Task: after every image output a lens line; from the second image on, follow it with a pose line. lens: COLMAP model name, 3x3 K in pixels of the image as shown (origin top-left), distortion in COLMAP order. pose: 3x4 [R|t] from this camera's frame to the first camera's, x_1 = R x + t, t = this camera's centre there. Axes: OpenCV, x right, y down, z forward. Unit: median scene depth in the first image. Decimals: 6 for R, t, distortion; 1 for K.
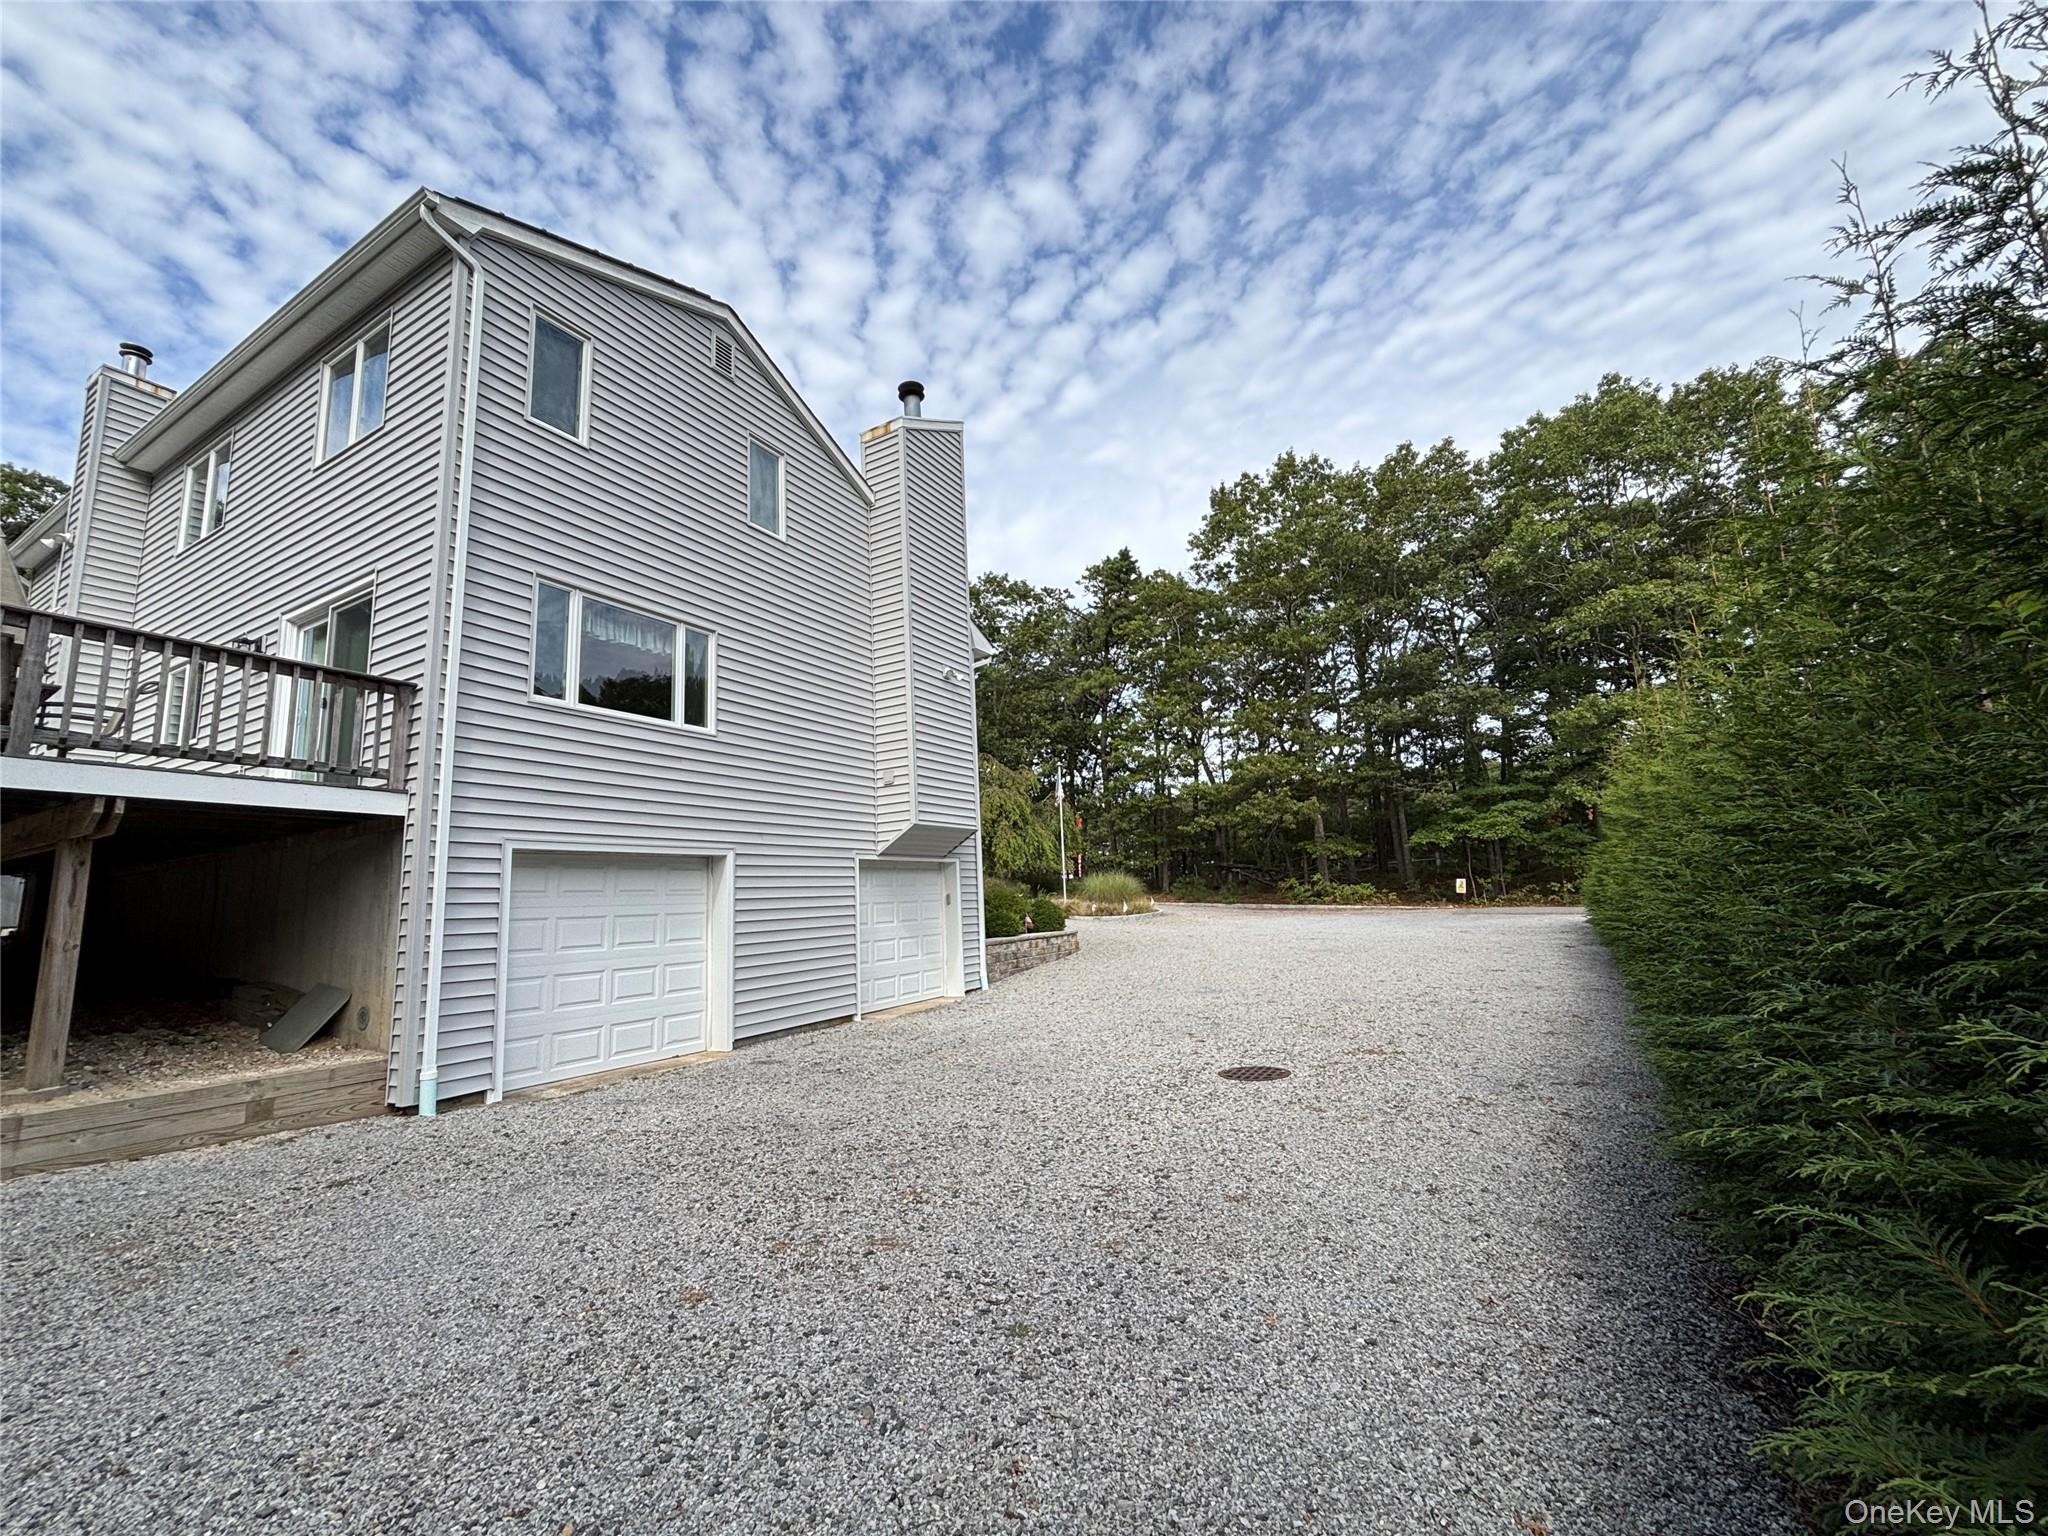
lens RADIAL K [[825.7, 0, 1024.0], [0, 825.7, 763.1], [0, 0, 1]] dist [-0.002133, -0.000082]
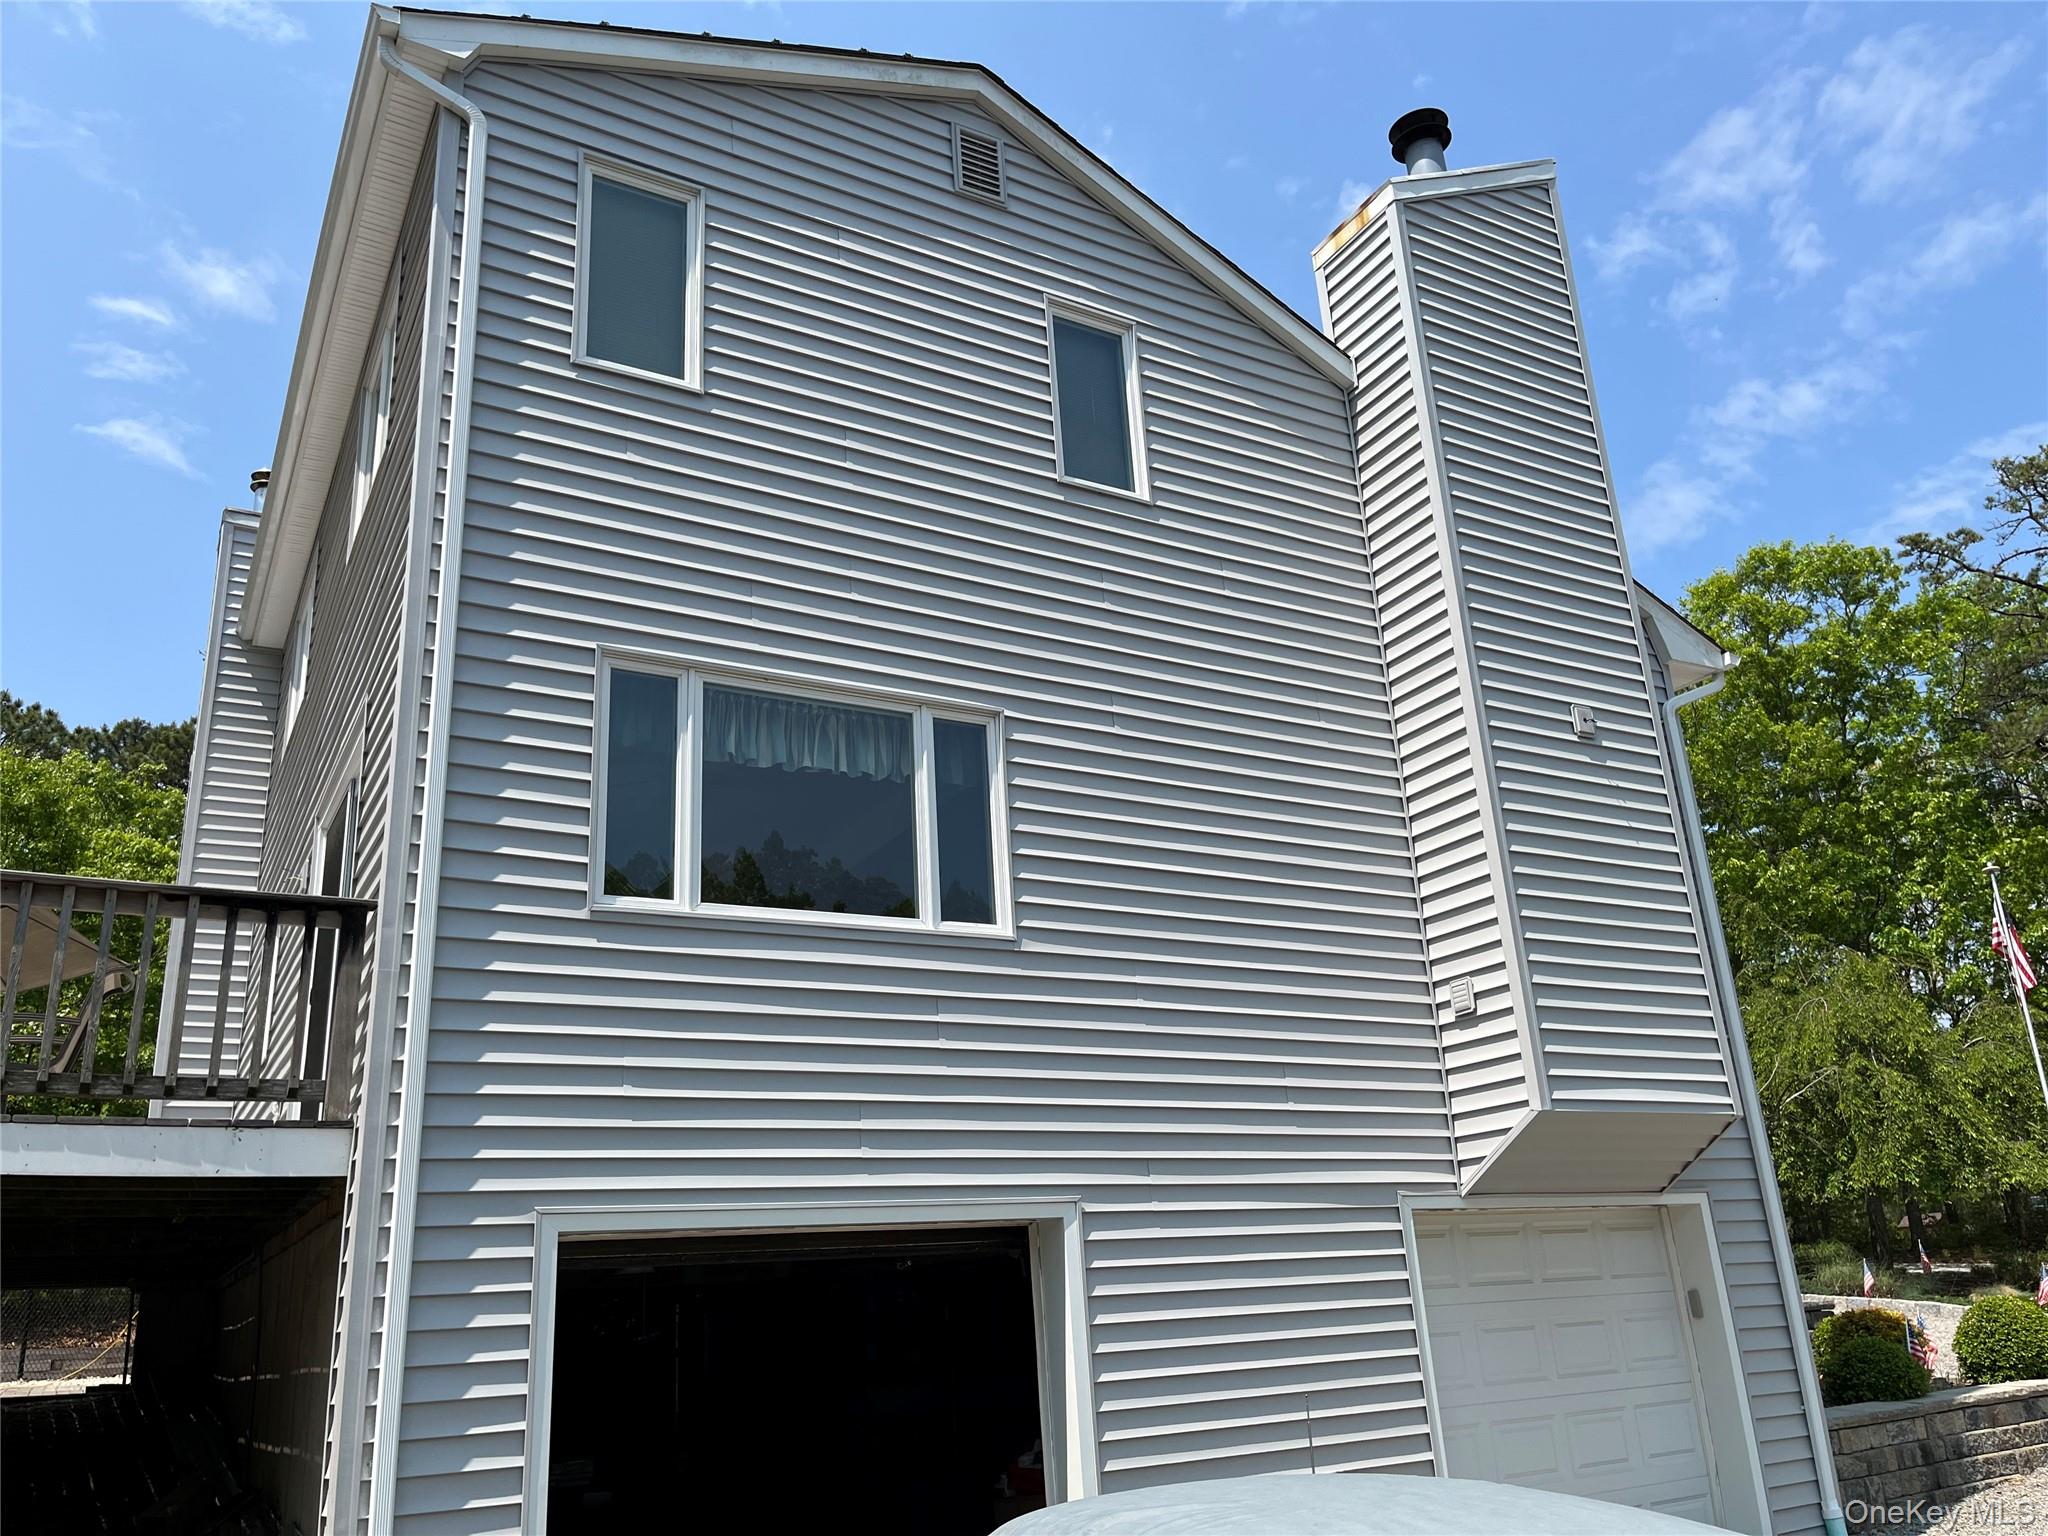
lens RADIAL K [[1565.4, 0, 1027.7], [0, 1565.4, 787.0], [0, 0, 1]] dist [0.016176, -0.021803]
pose [[0.859404, -0.167590, -0.483052, 0.048618], [0.101943, 0.981951, -0.159309, 0.018596], [0.501032, 0.087667, 0.860977, 0.264218]]
